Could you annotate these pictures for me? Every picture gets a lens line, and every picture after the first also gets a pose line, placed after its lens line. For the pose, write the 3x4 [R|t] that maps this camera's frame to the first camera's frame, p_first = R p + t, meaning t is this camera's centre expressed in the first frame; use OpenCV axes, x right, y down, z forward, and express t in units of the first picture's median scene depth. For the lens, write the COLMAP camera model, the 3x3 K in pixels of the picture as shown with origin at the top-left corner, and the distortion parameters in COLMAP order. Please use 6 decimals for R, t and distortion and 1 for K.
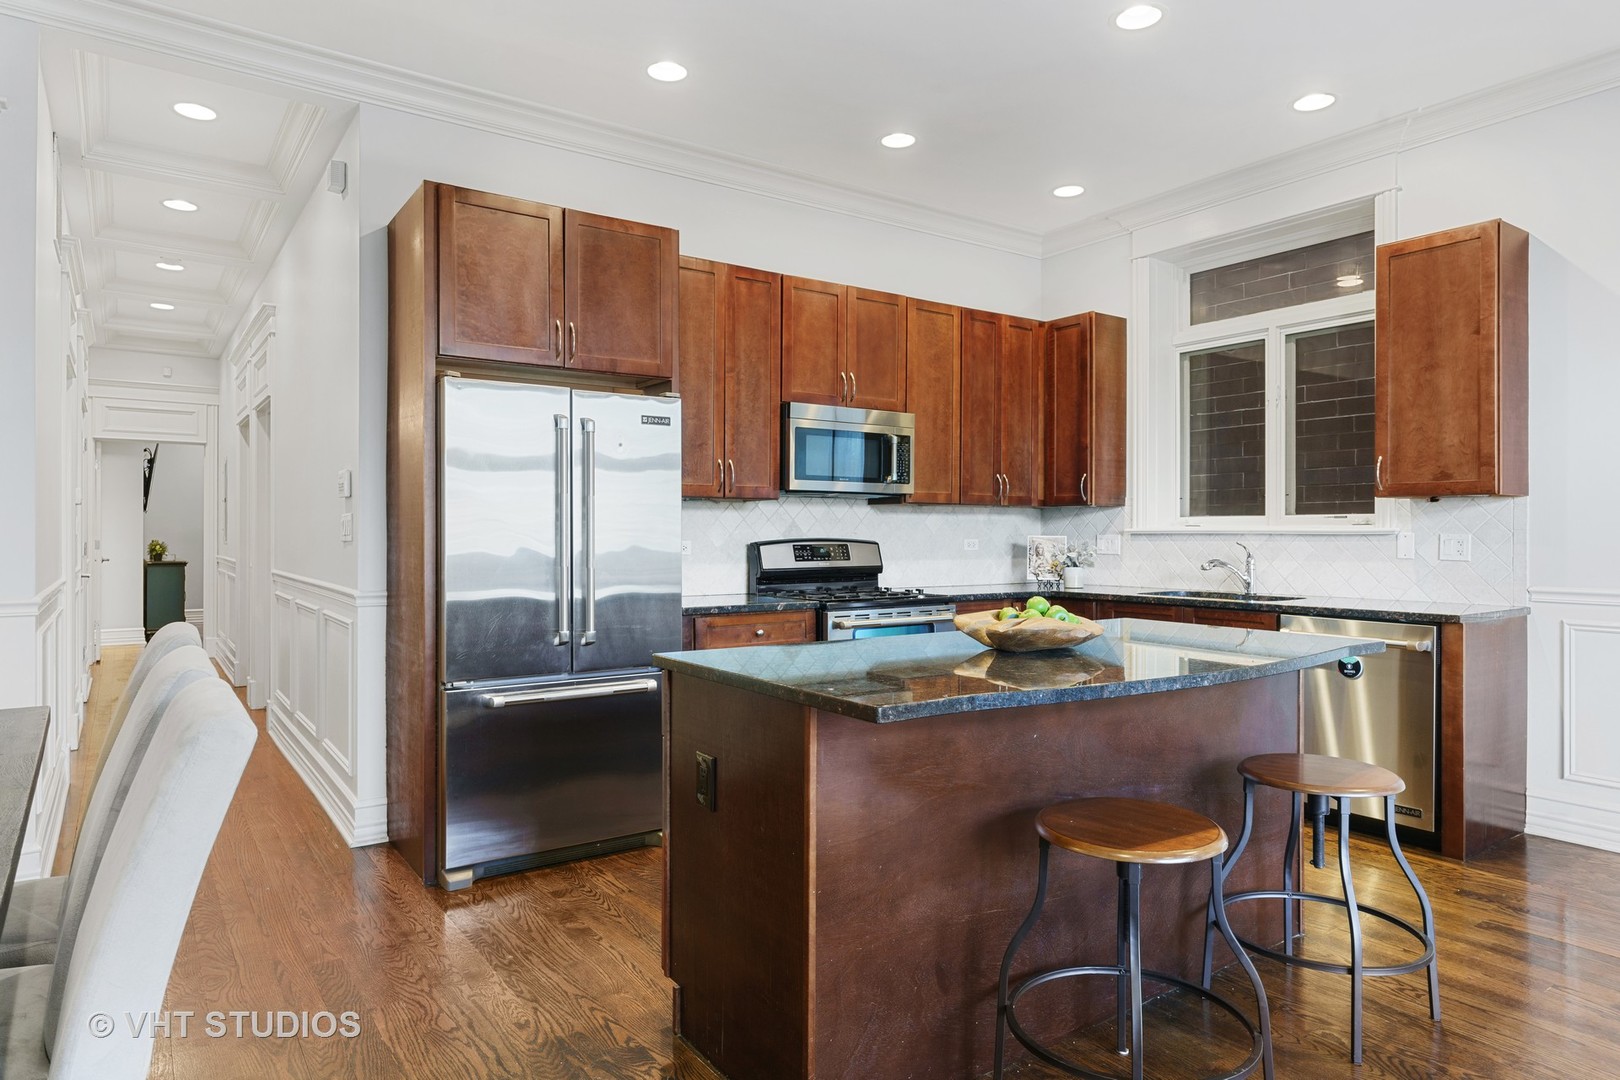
lens RADIAL K [[983.5, 0, 810.3], [0, 983.5, 531.1], [0, 0, 1]] dist [0.002018, -0.000193]
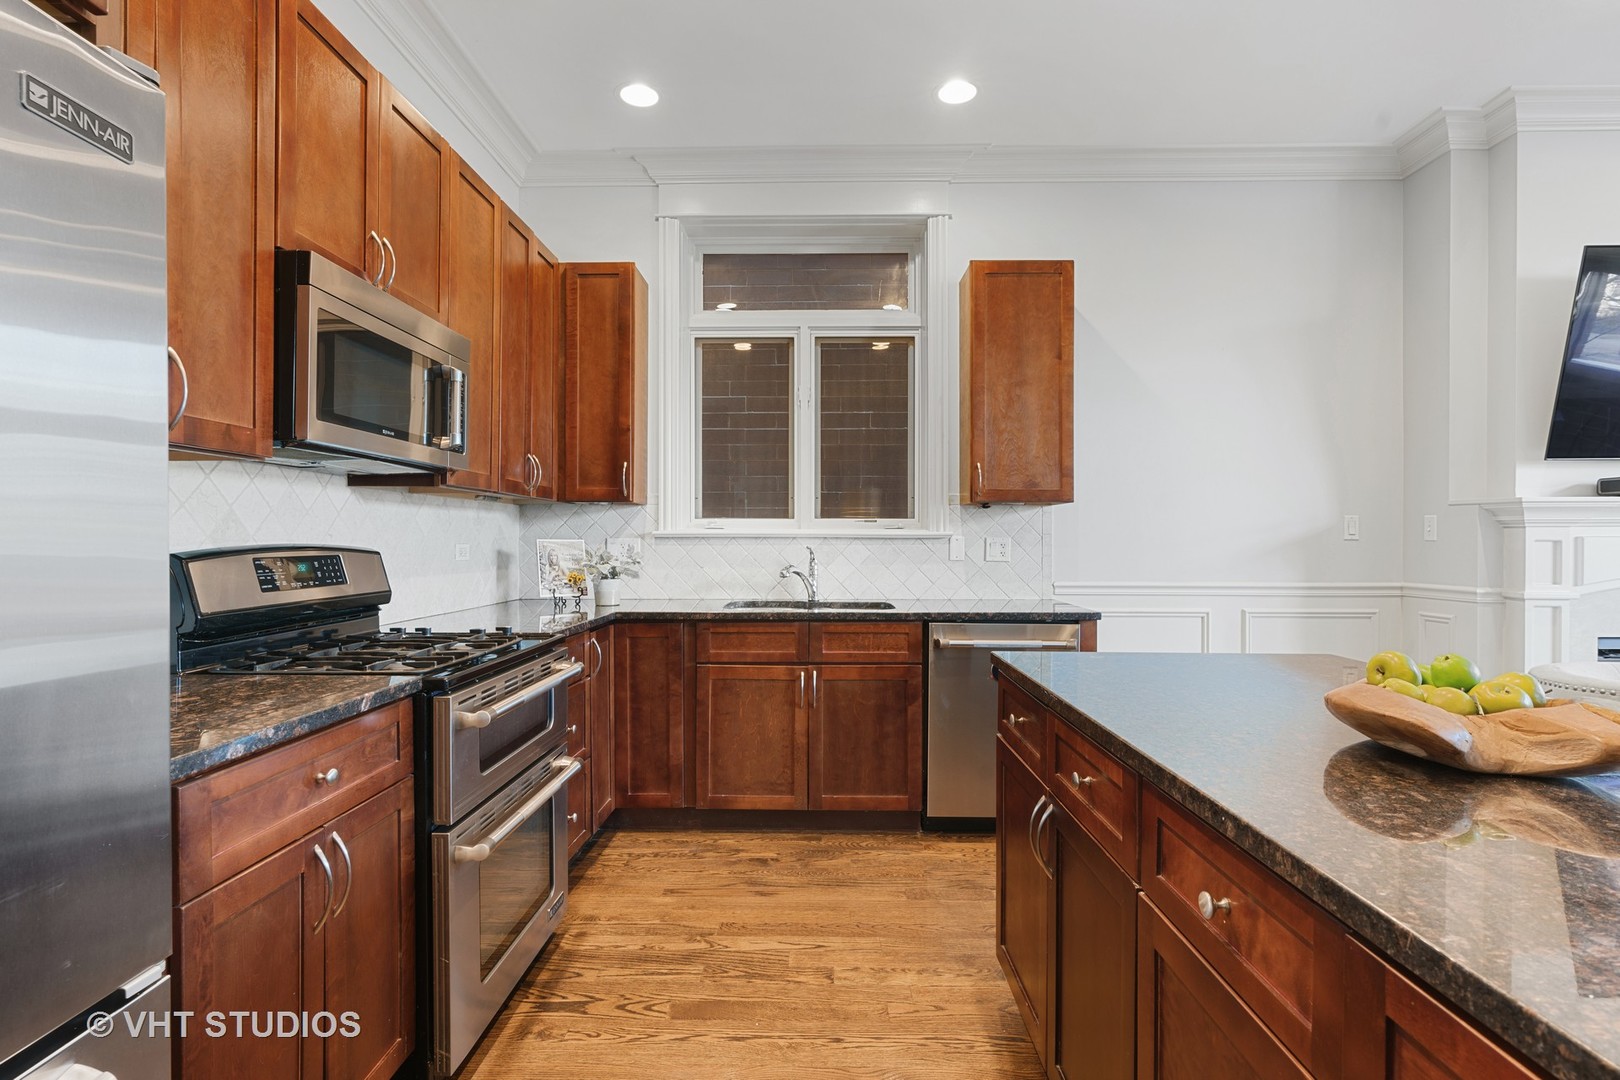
lens RADIAL K [[762.4, 0, 835.5], [0, 762.4, 542.6], [0, 0, 1]] dist [-0.007402, 0.001527]
pose [[0.588922, -0.002344, 0.808186, -0.136176], [-0.003632, 0.999978, 0.005547, 0.003703], [-0.808182, -0.006202, 0.588901, 0.546948]]
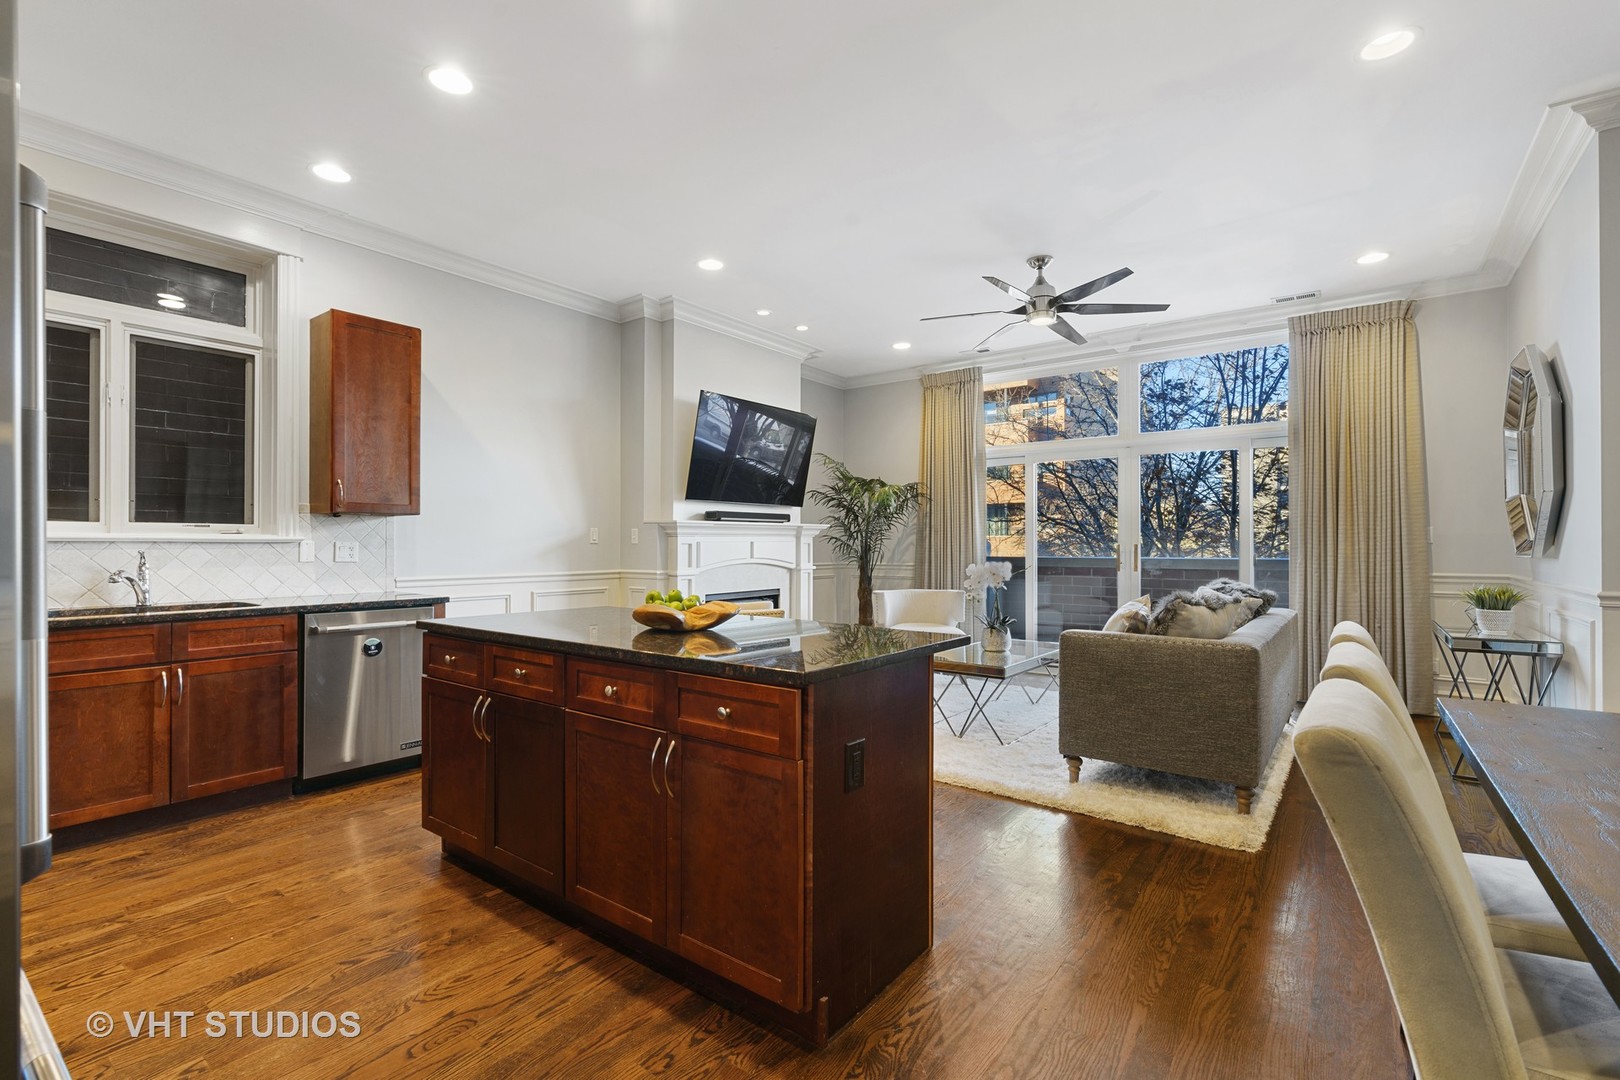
lens RADIAL K [[730.6, 0, 810.2], [0, 730.6, 536.9], [0, 0, 1]] dist [-0.011382, 0.004457]
pose [[-0.309551, 0.008286, 0.950847, -0.406746], [-0.003677, 0.999944, -0.009911, 0.003115], [-0.950876, -0.006564, -0.309504, 0.606625]]
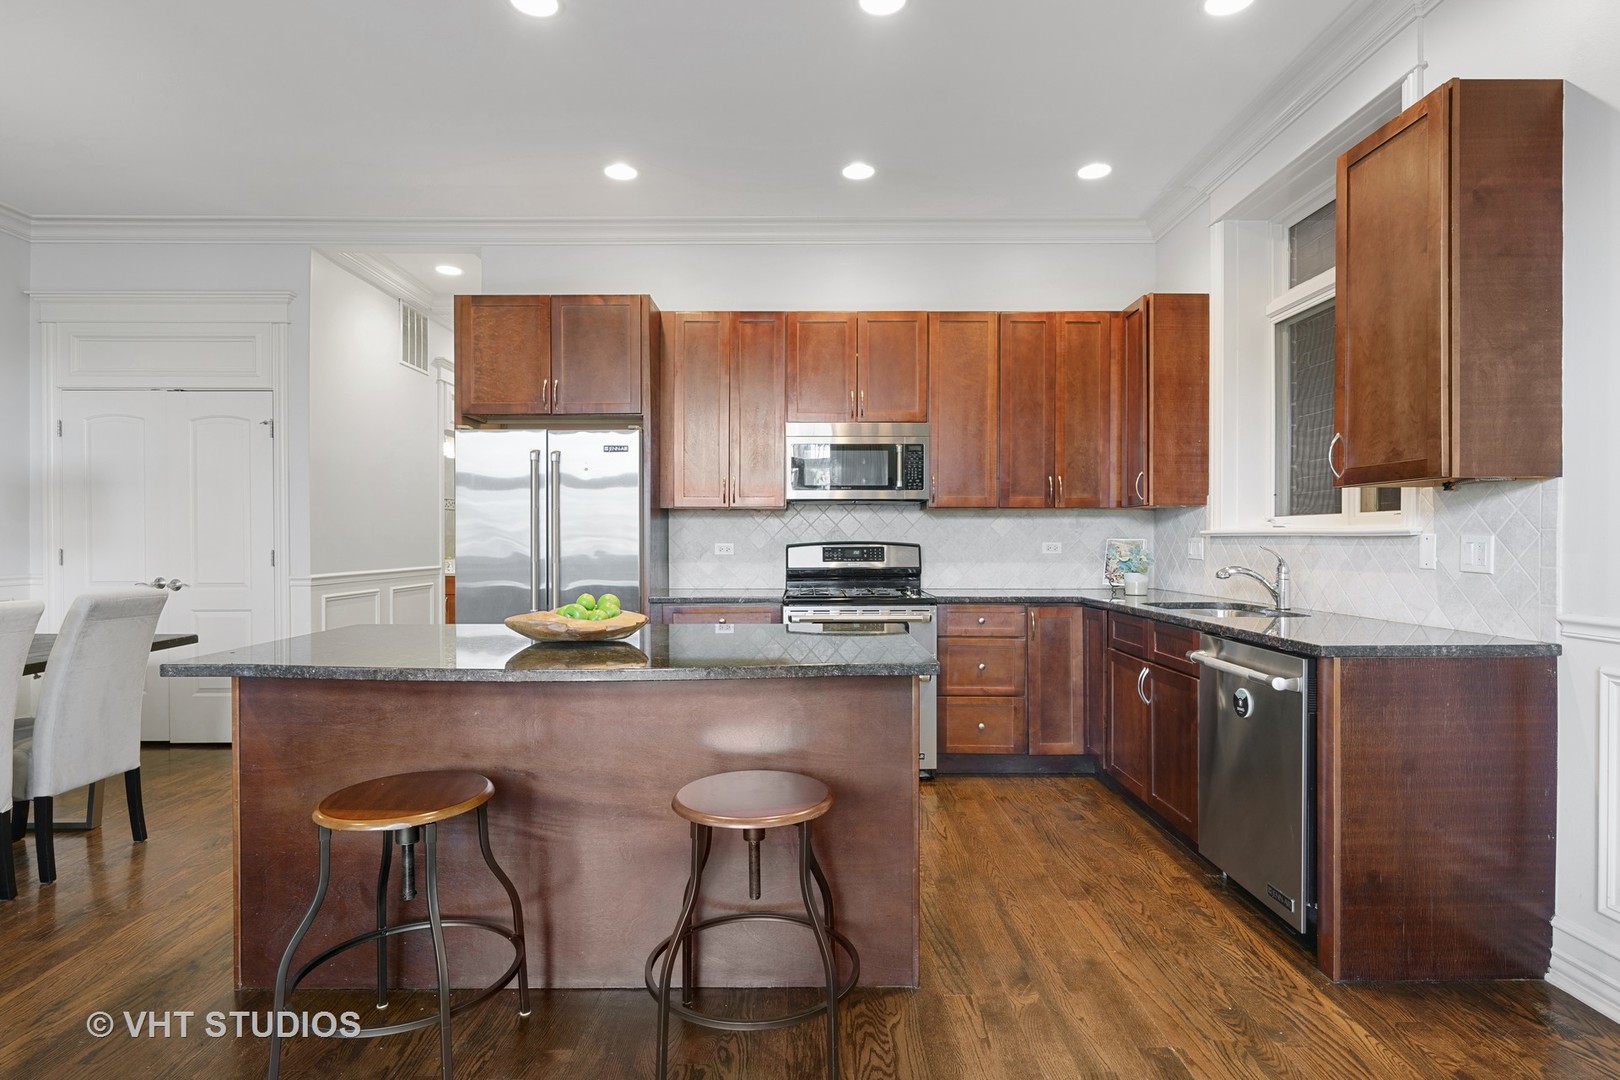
lens RADIAL K [[833.4, 0, 807.5], [0, 833.4, 540.5], [0, 0, 1]] dist [-0.000215, 0.001006]
pose [[0.818756, -0.000561, -0.574141, 0.518455], [0.003692, 0.999984, 0.004287, 0.002096], [0.574129, -0.005629, 0.818745, 0.201045]]
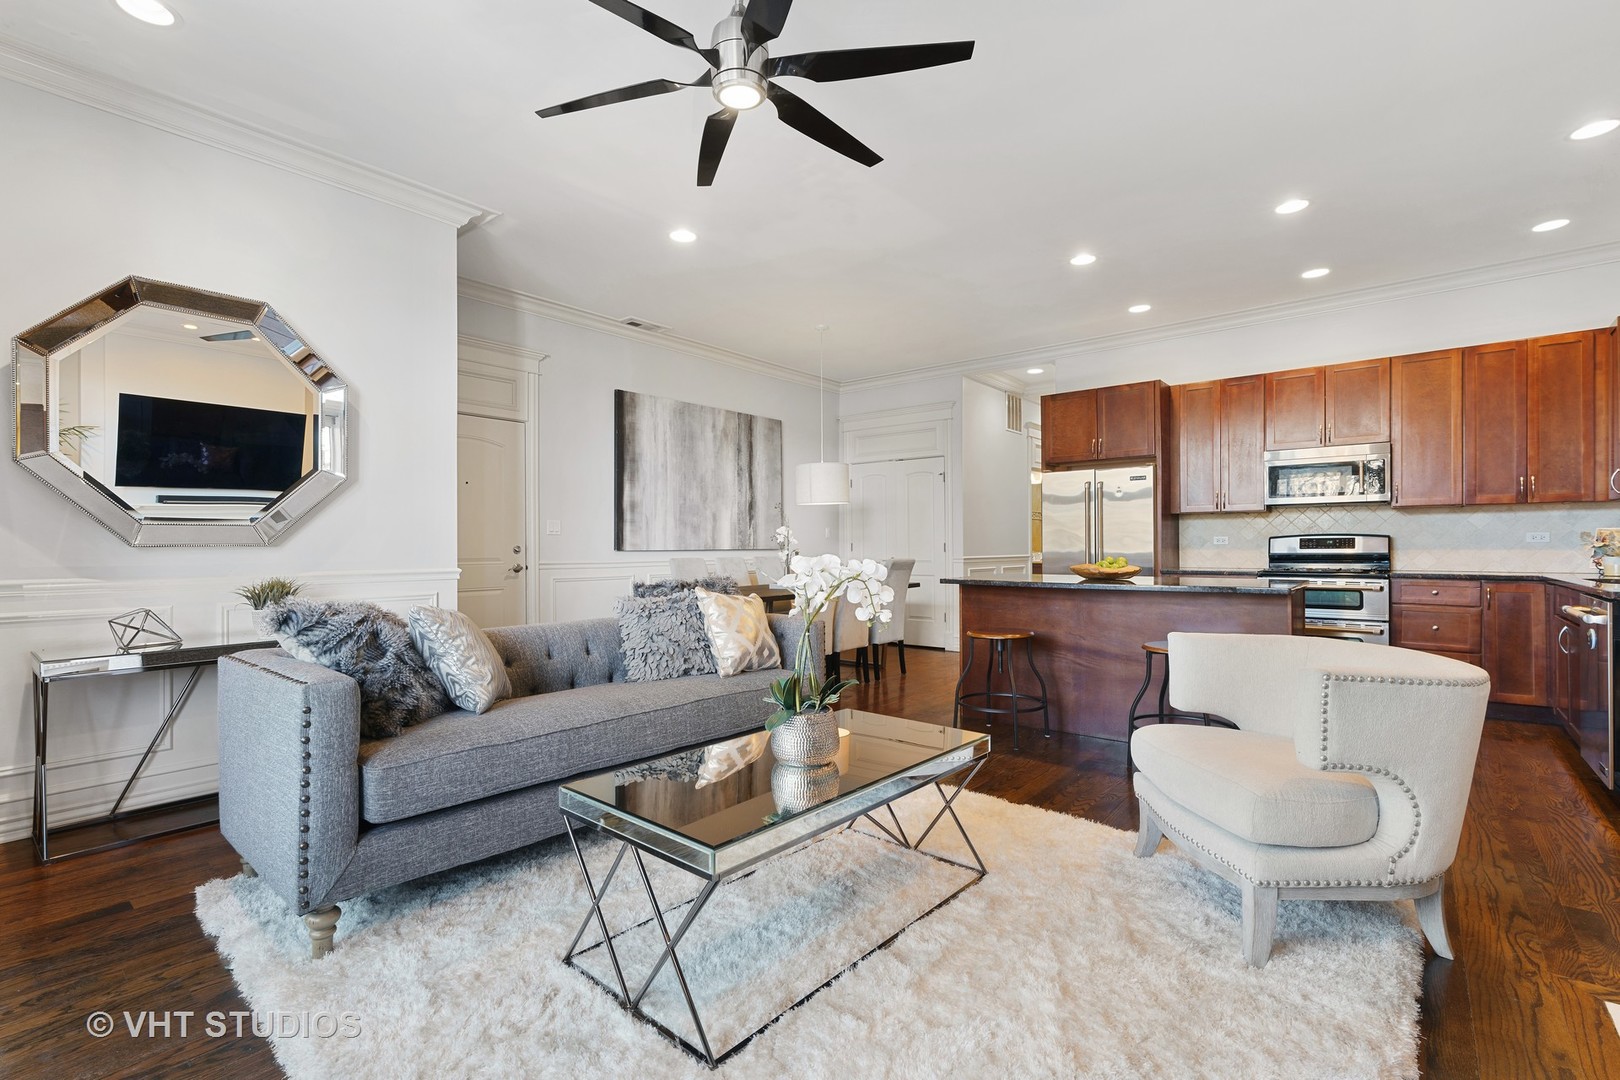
lens RADIAL K [[730.6, 0, 806.3], [0, 730.6, 540.3], [0, 0, 1]] dist [-0.011382, 0.004457]
pose [[0.258005, -0.009507, -0.966097, 0.893391], [0.008371, 0.999936, -0.007605, 0.019528], [0.966107, -0.006125, 0.258068, -0.057285]]
